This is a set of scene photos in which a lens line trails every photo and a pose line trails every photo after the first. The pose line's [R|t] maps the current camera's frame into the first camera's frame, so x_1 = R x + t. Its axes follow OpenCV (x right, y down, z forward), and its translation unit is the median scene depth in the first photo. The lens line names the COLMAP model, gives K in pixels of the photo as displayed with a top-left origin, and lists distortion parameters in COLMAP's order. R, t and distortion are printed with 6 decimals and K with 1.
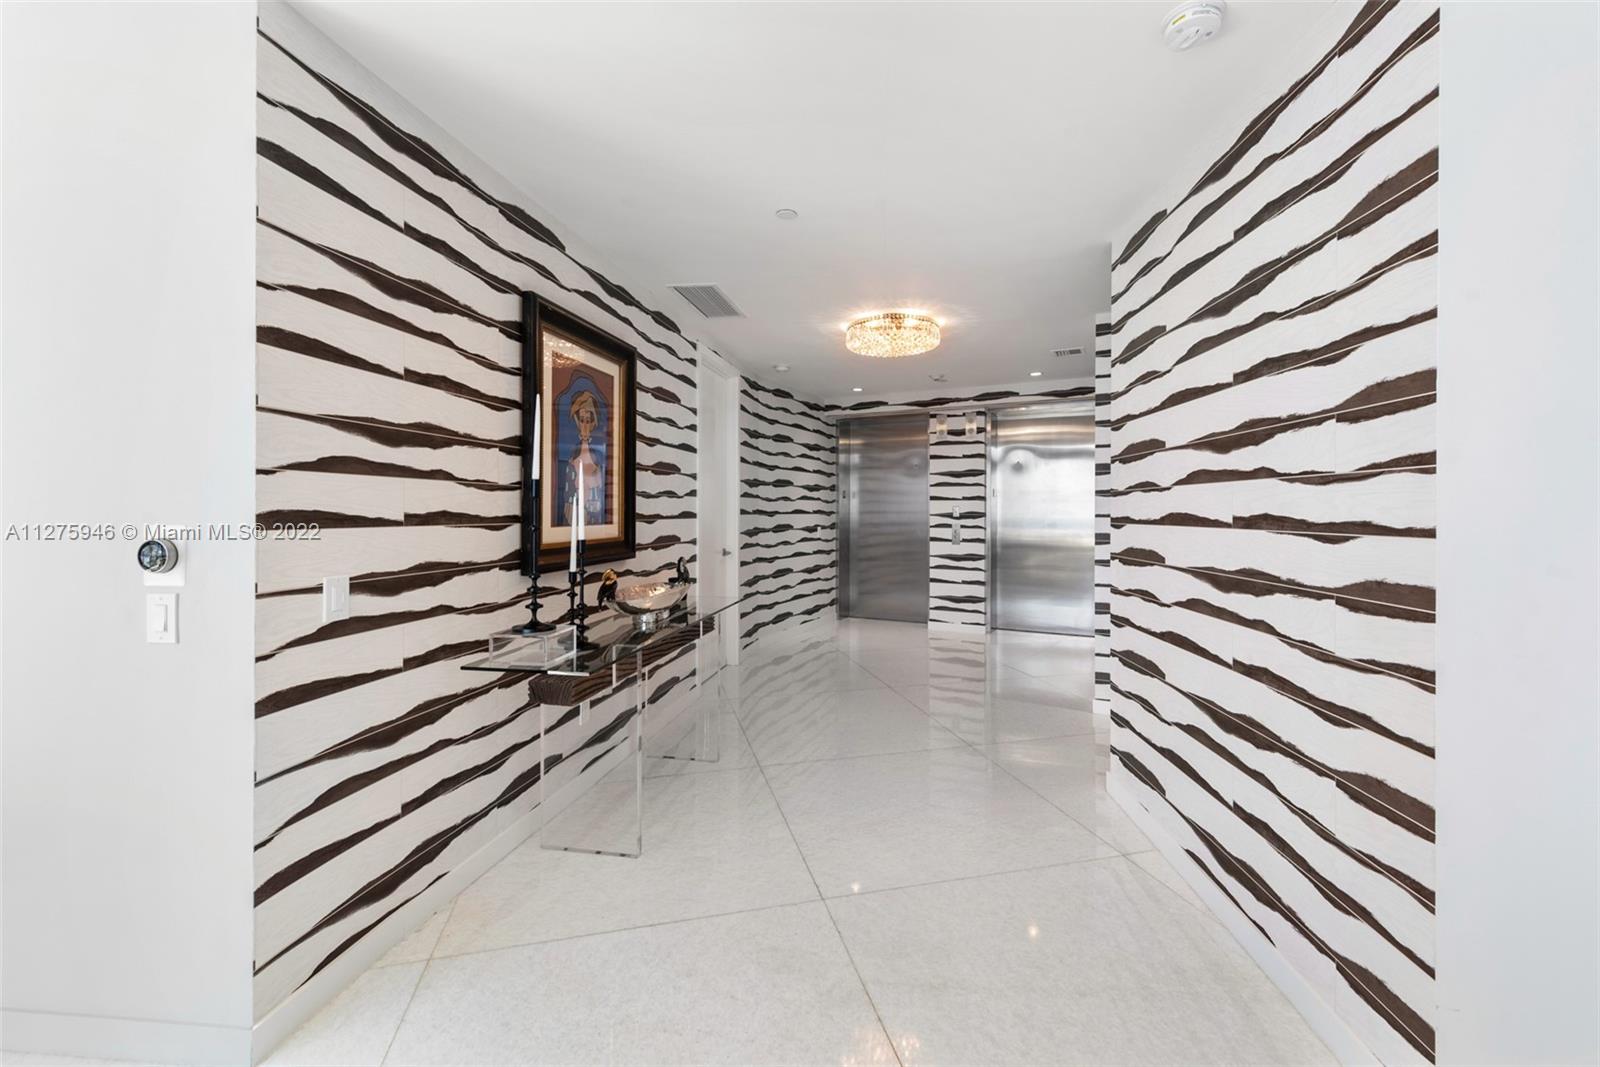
lens RADIAL K [[640.6, 0, 810.6], [0, 640.6, 525.9], [0, 0, 1]] dist [0.013150, -0.003538]
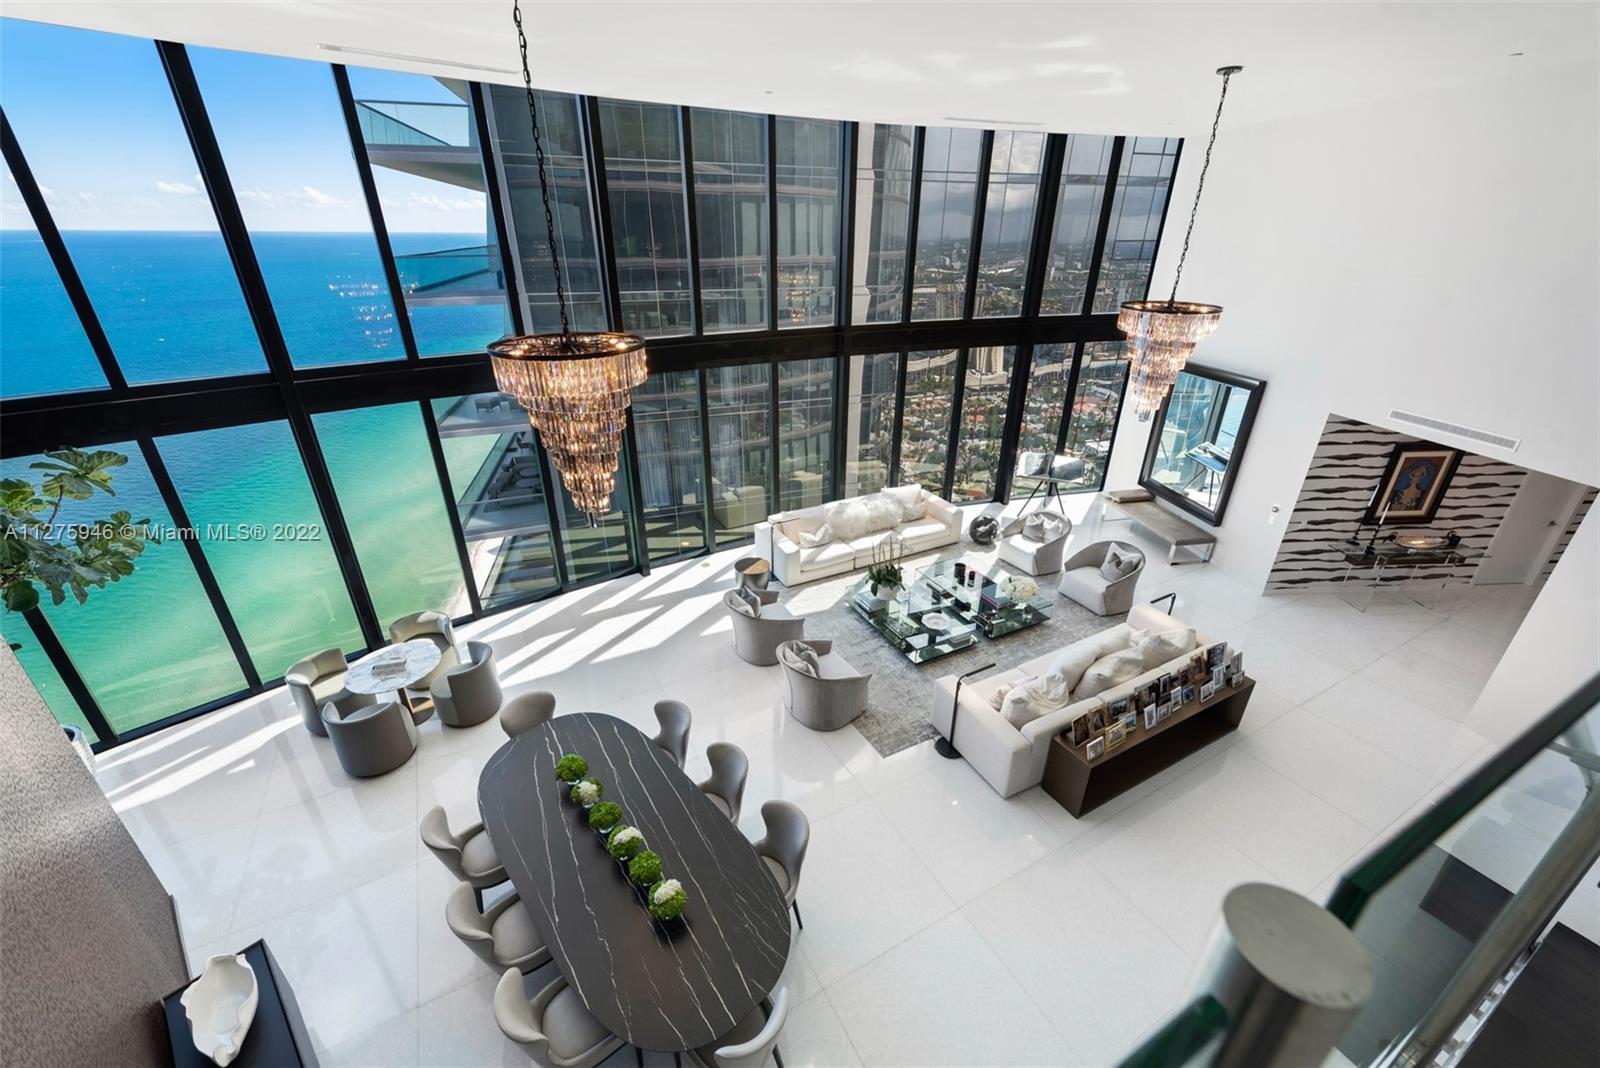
lens RADIAL K [[640.6, 0, 799.6], [0, 640.6, 534.8], [0, 0, 1]] dist [0.013150, -0.003538]
pose [[0.239753, 0.415539, -0.877409, 1.382132], [-0.025305, 0.906136, 0.422229, -0.924985], [0.970504, -0.079028, 0.227764, -1.979934]]
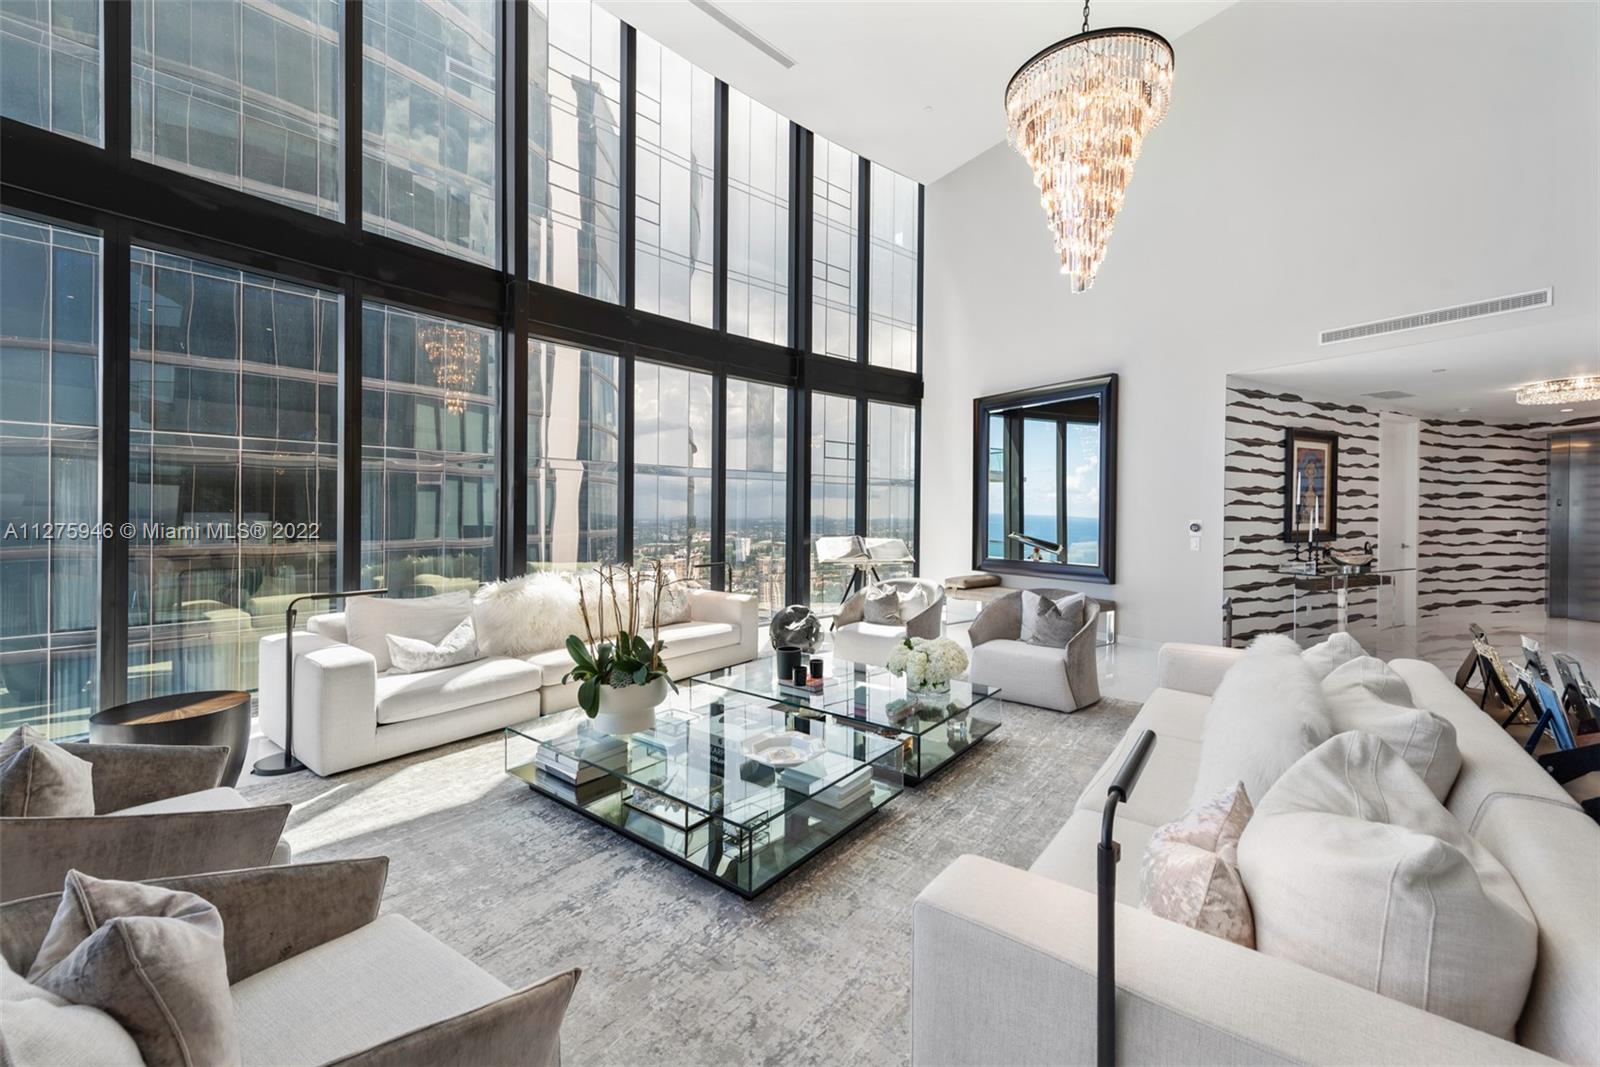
lens RADIAL K [[640.6, 0, 806.9], [0, 640.6, 514.6], [0, 0, 1]] dist [0.013150, -0.003538]
pose [[0.625584, 0.003990, -0.780147, 0.248503], [-0.023397, 0.999633, -0.013649, 0.034672], [0.779806, 0.026792, 0.625447, -1.484576]]
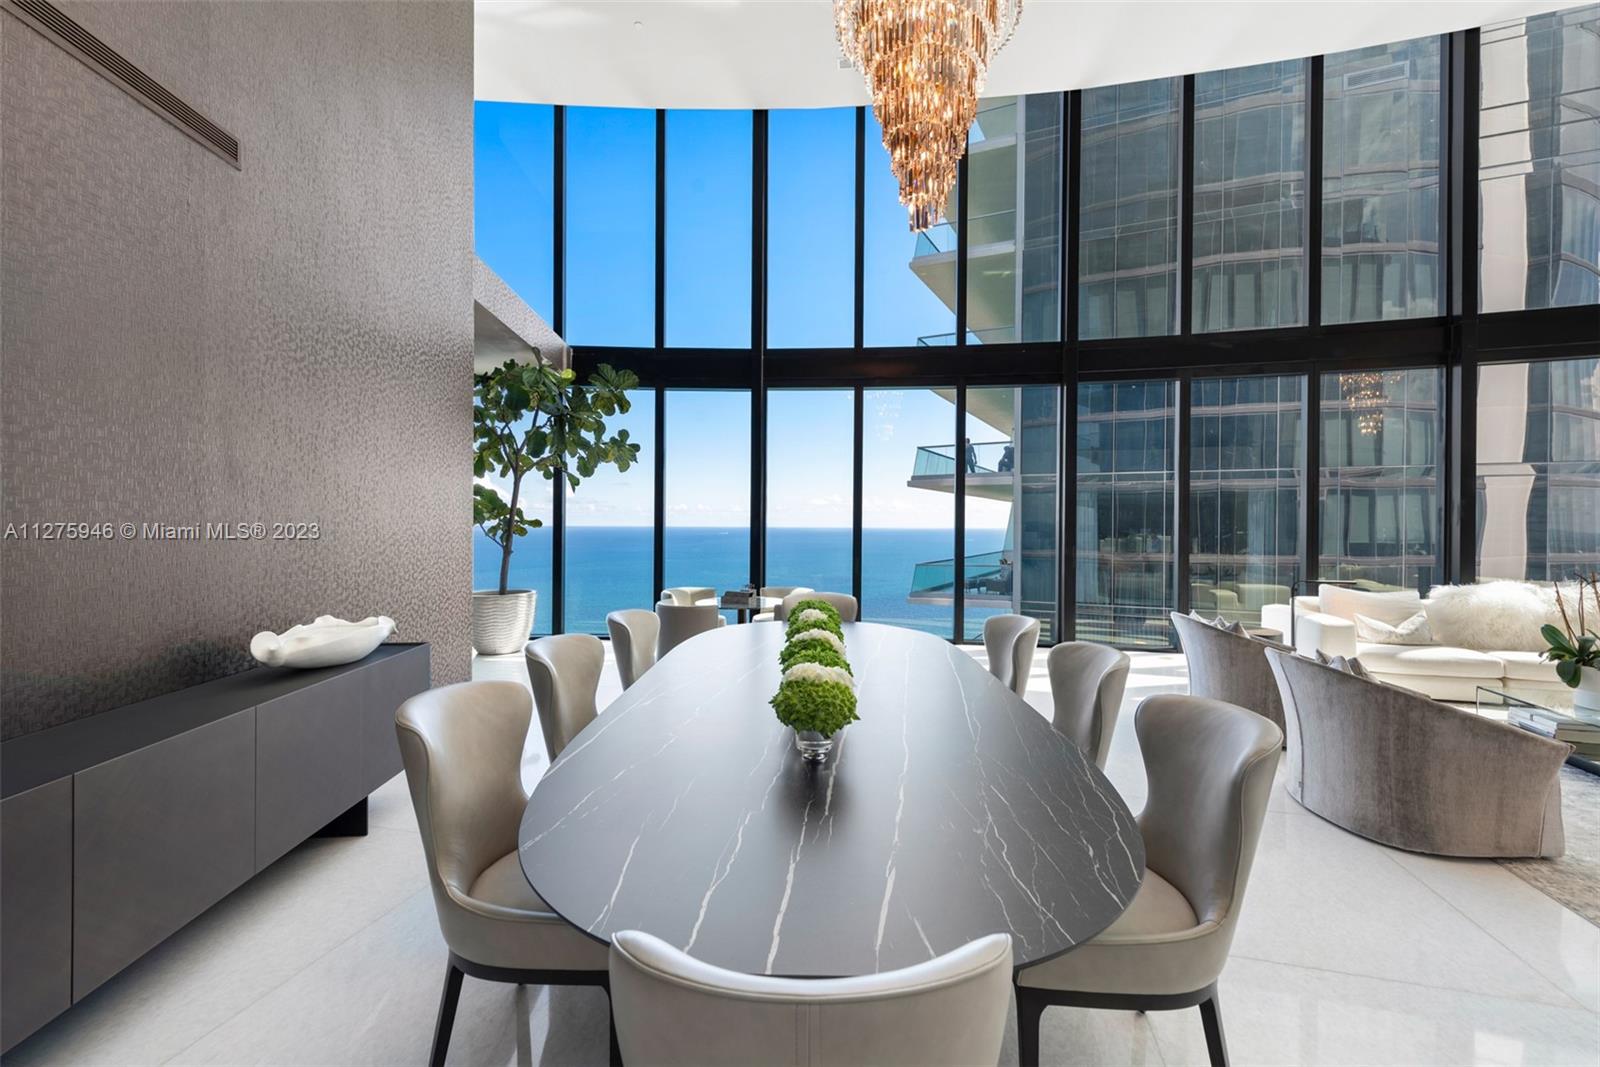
lens RADIAL K [[640.6, 0, 790.4], [0, 640.6, 524.1], [0, 0, 1]] dist [0.013150, -0.003538]
pose [[-0.490040, -0.003159, -0.871694, 1.024823], [-0.025448, 0.999619, 0.010684, 0.038867], [0.871328, 0.027418, -0.489934, -1.794437]]
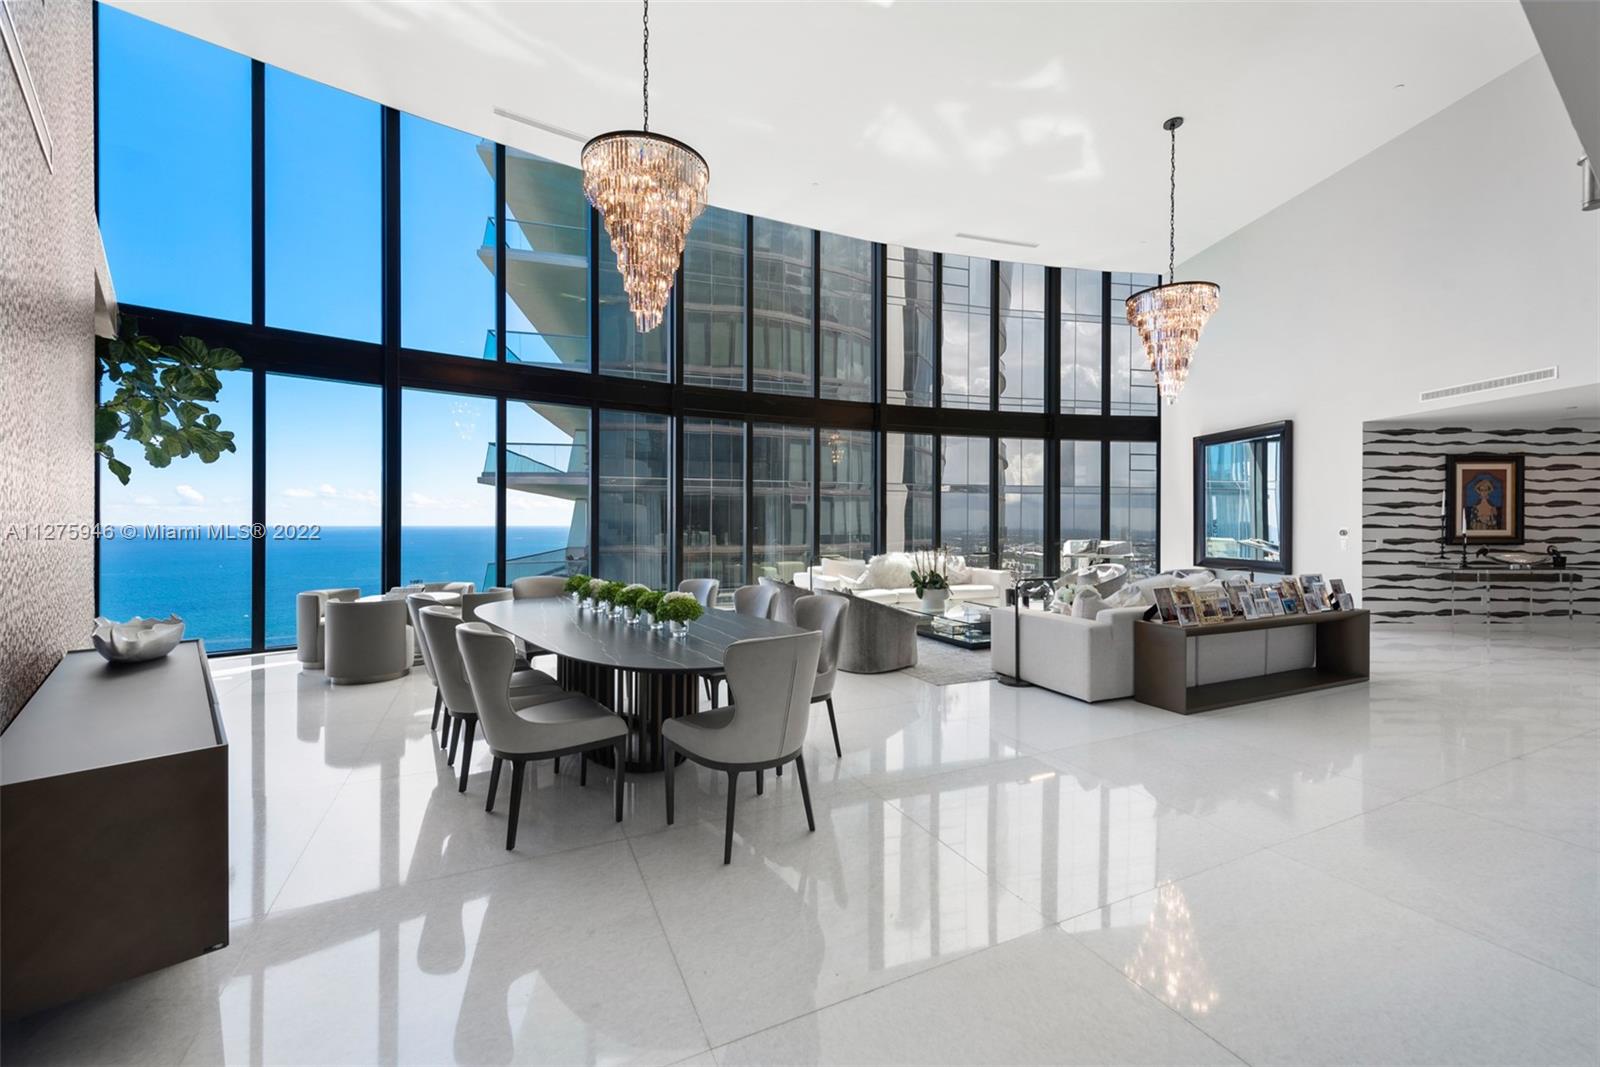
lens RADIAL K [[640.6, 0, 806.0], [0, 640.6, 522.1], [0, 0, 1]] dist [0.013150, -0.003538]
pose [[0.184490, -0.002614, -0.982831, 1.562427], [-0.022933, 0.999713, -0.006964, 0.044533], [0.982567, 0.023824, 0.184377, -1.989657]]
